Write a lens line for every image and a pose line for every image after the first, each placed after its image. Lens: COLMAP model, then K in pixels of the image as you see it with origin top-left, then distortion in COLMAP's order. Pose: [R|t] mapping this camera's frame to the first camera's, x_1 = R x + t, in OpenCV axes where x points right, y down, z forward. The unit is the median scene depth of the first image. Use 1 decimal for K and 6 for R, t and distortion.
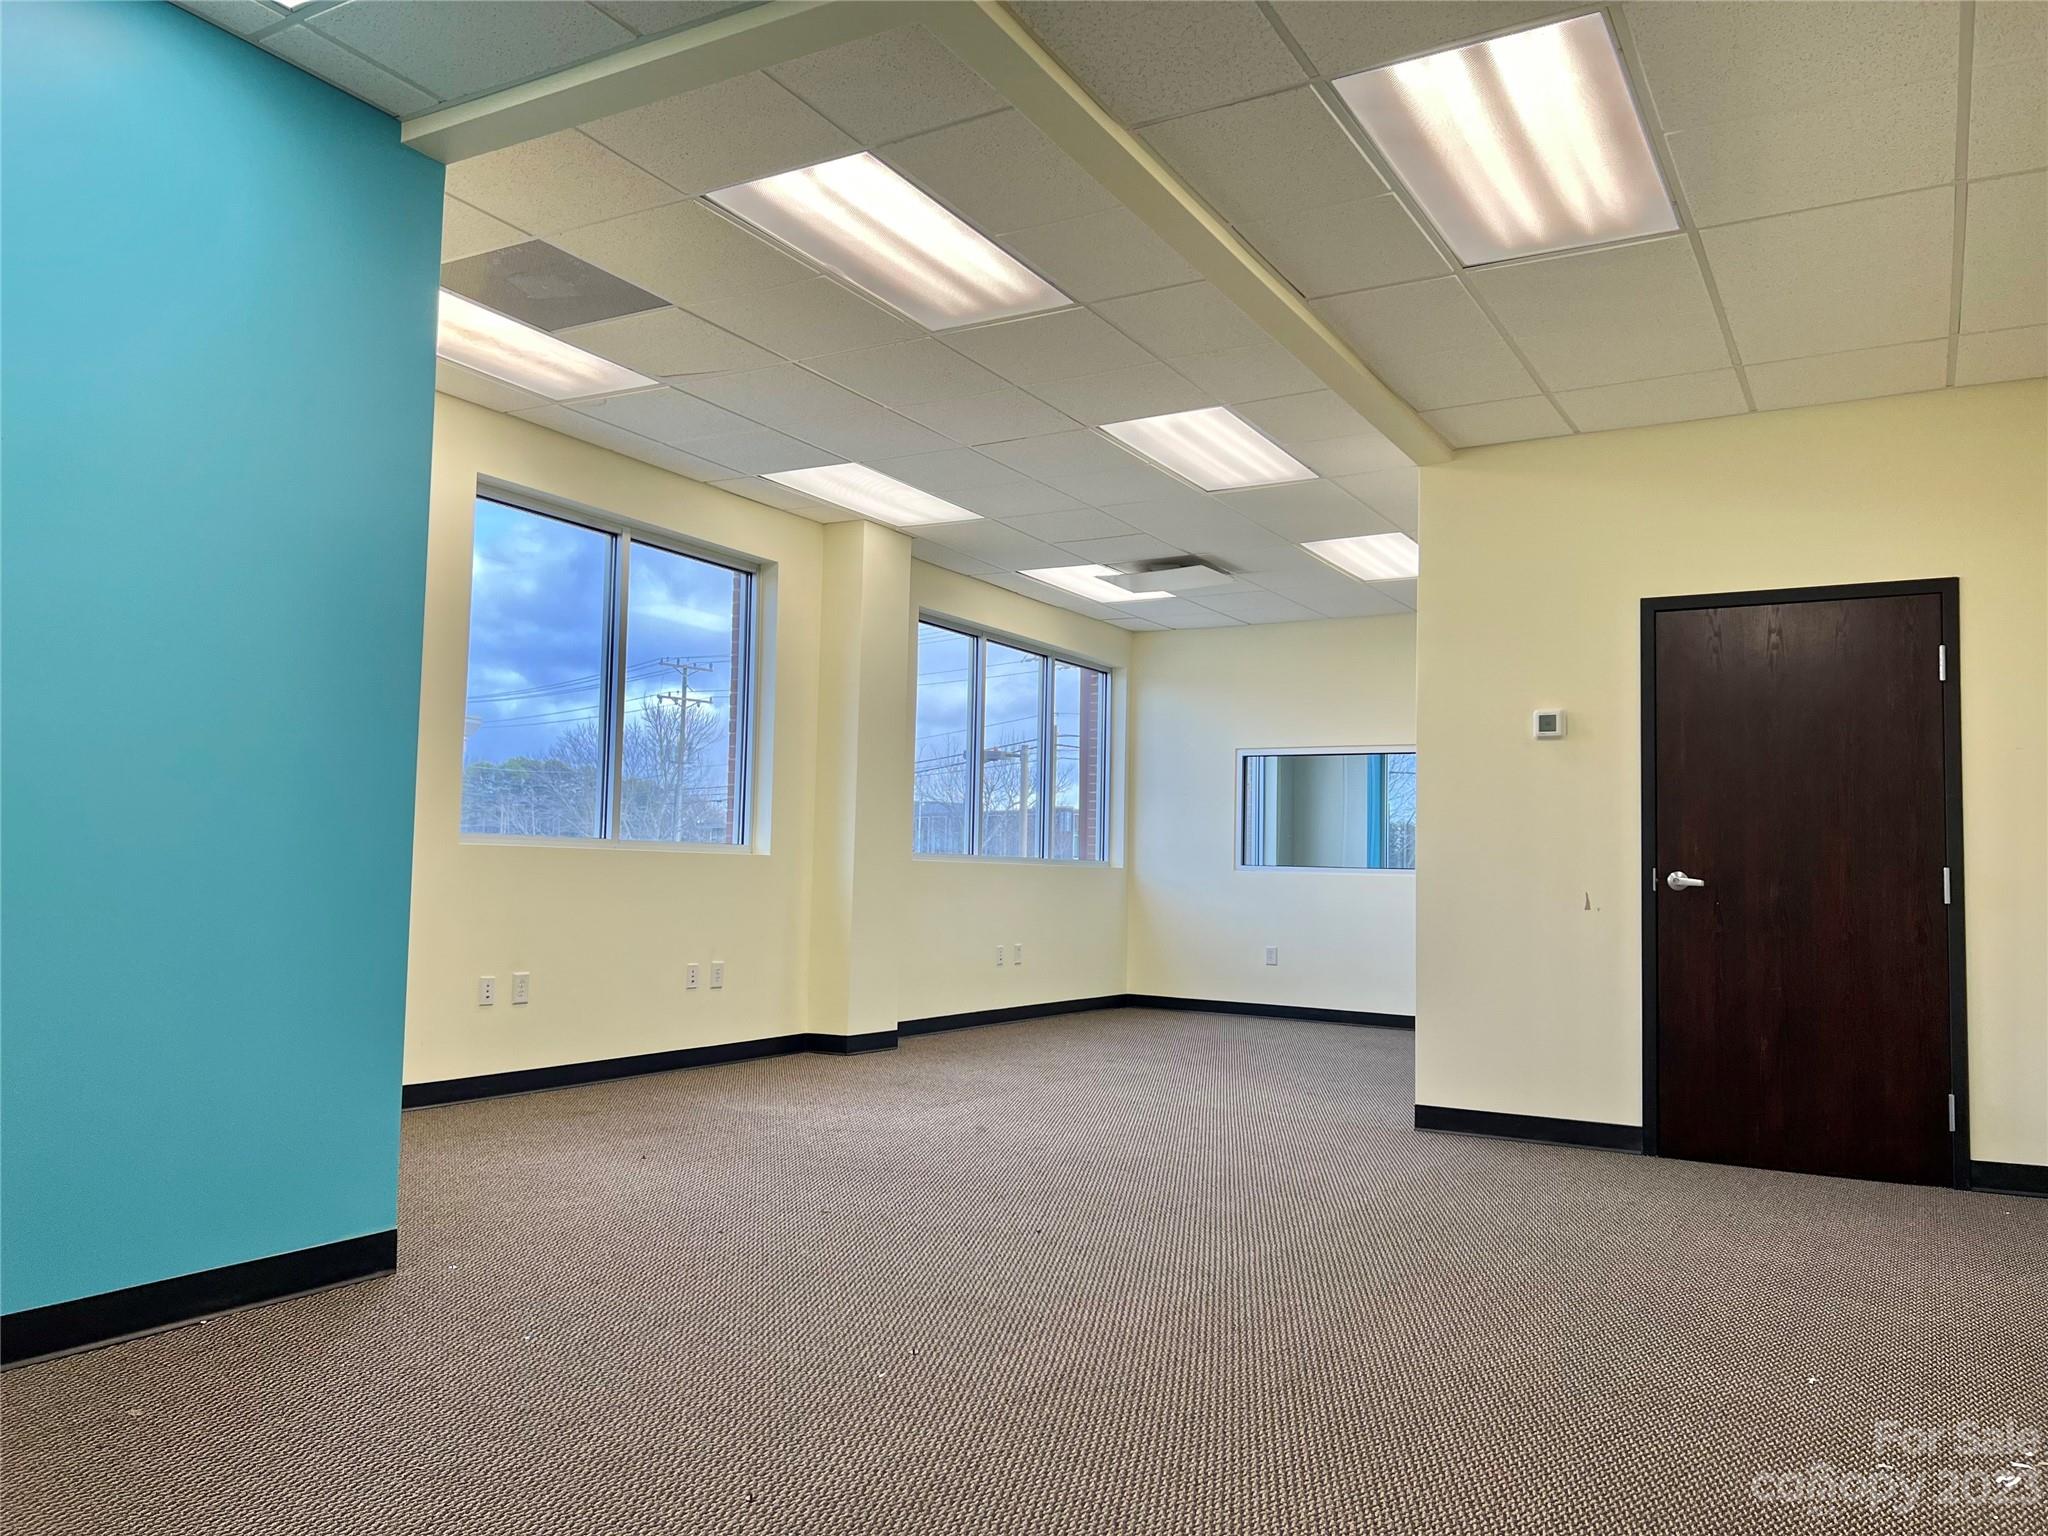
lens RADIAL K [[1531.3, 0, 1025.8], [0, 1531.3, 763.4], [0, 0, 1]] dist [-0.005874, -0.003895]
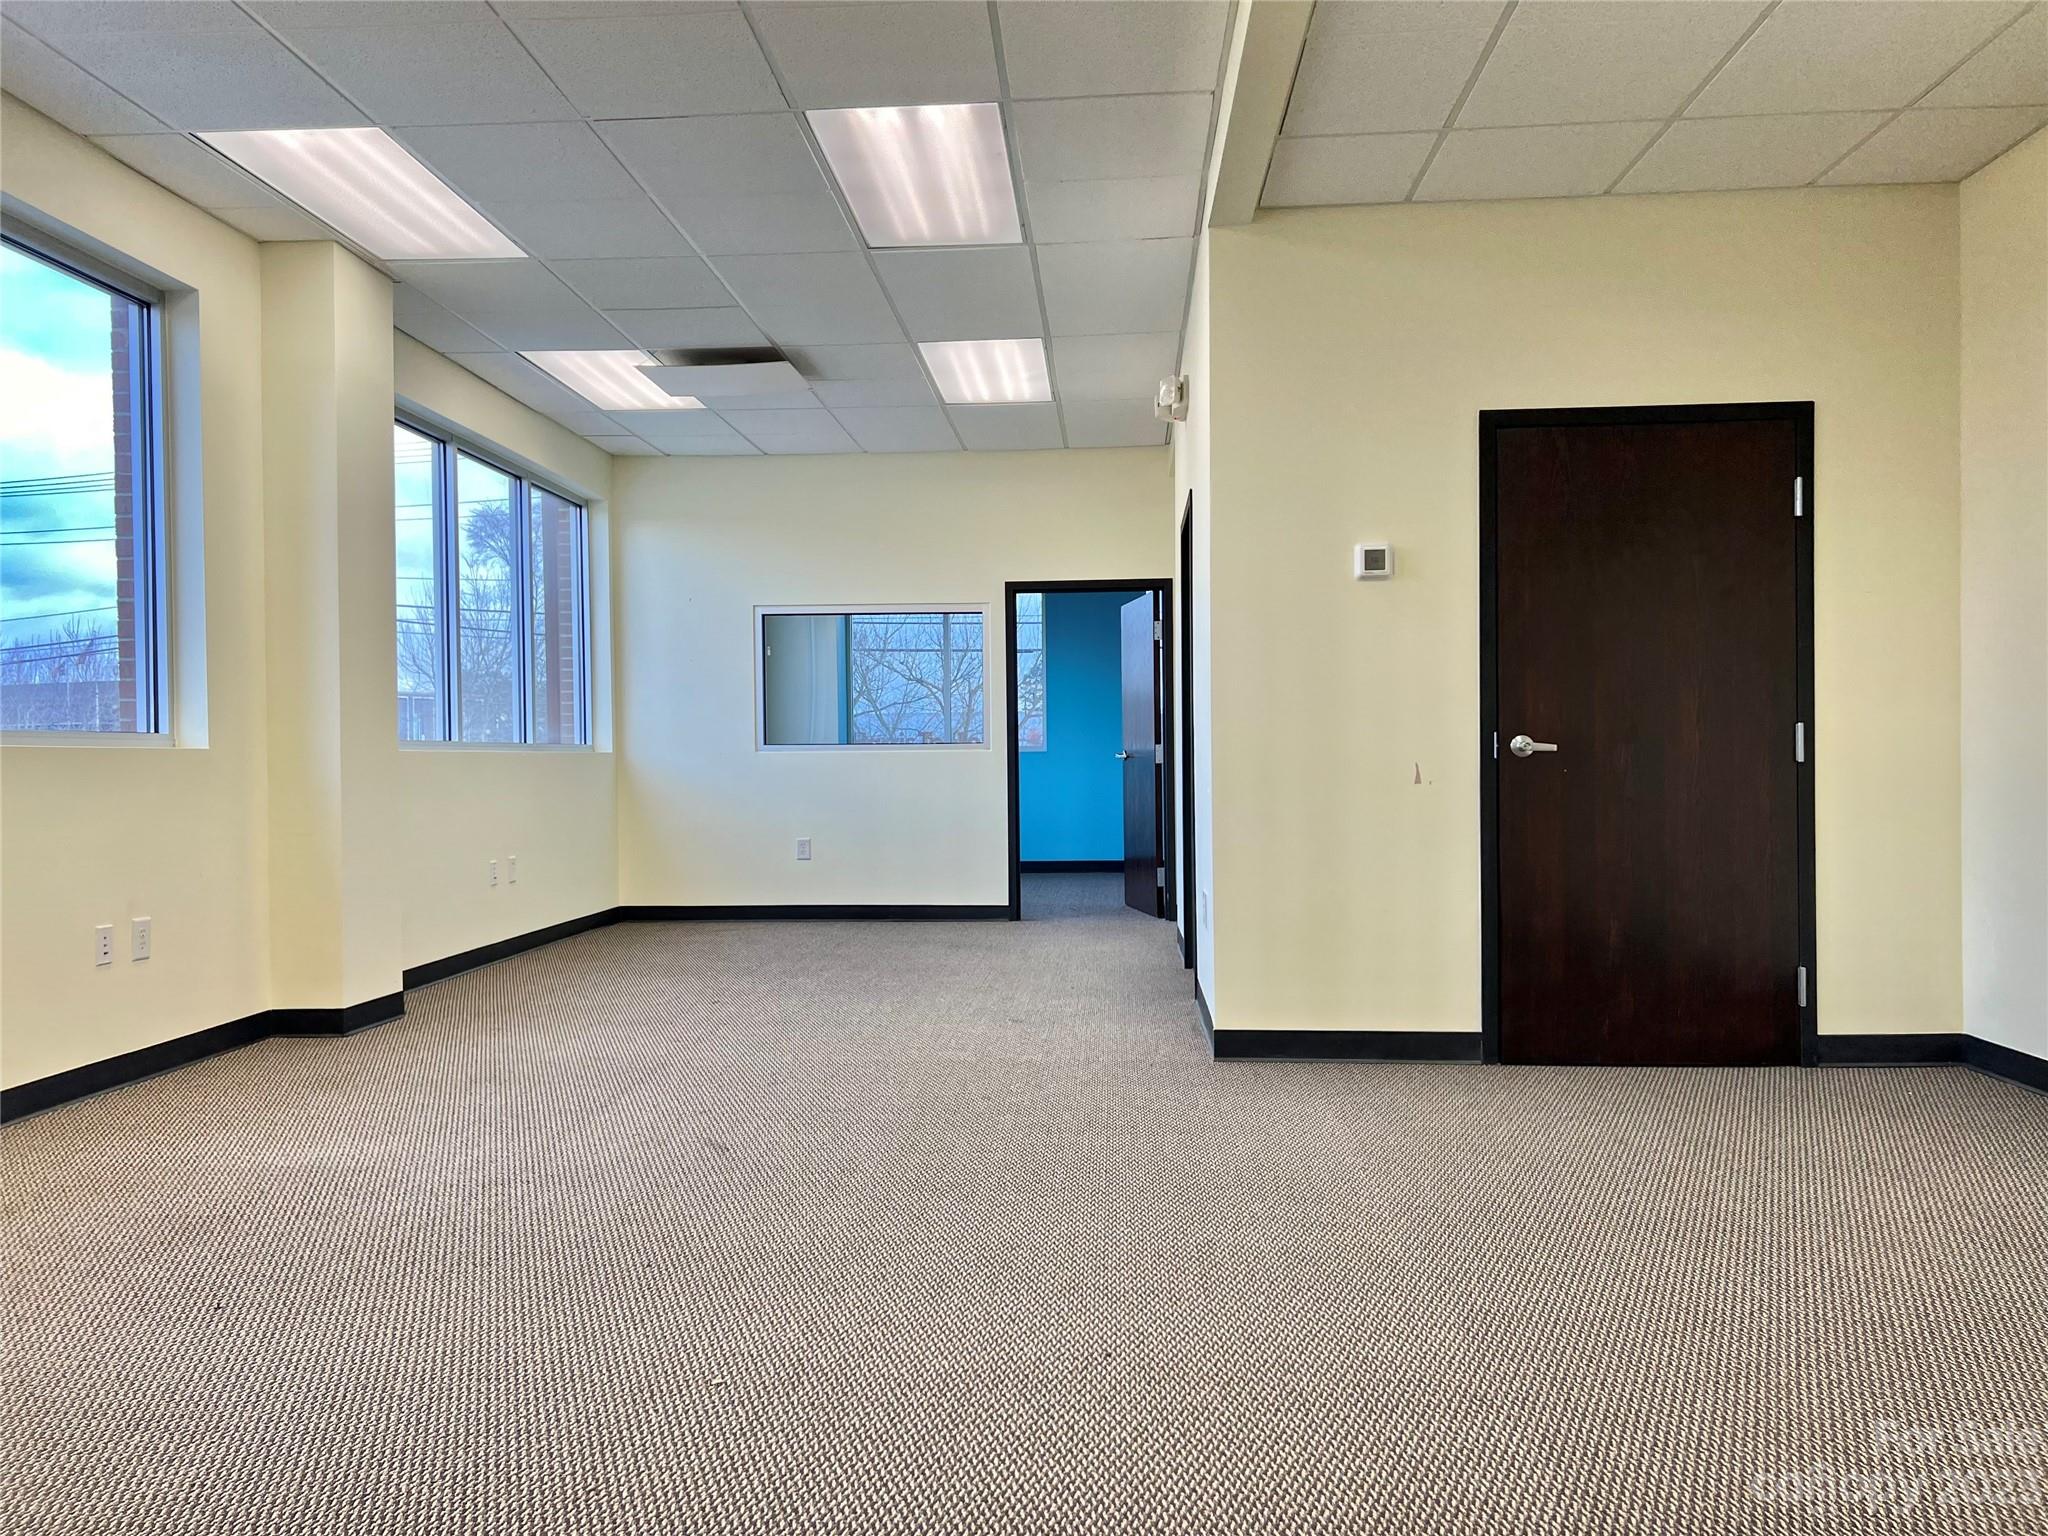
lens RADIAL K [[1545.9, 0, 1017.6], [0, 1545.9, 771.6], [0, 0, 1]] dist [0.026880, -0.003391]
pose [[0.893236, -0.037455, 0.448026, -0.155120], [-0.001773, 0.996223, 0.086819, 0.011426], [-0.449585, -0.078344, 0.889795, 0.251121]]
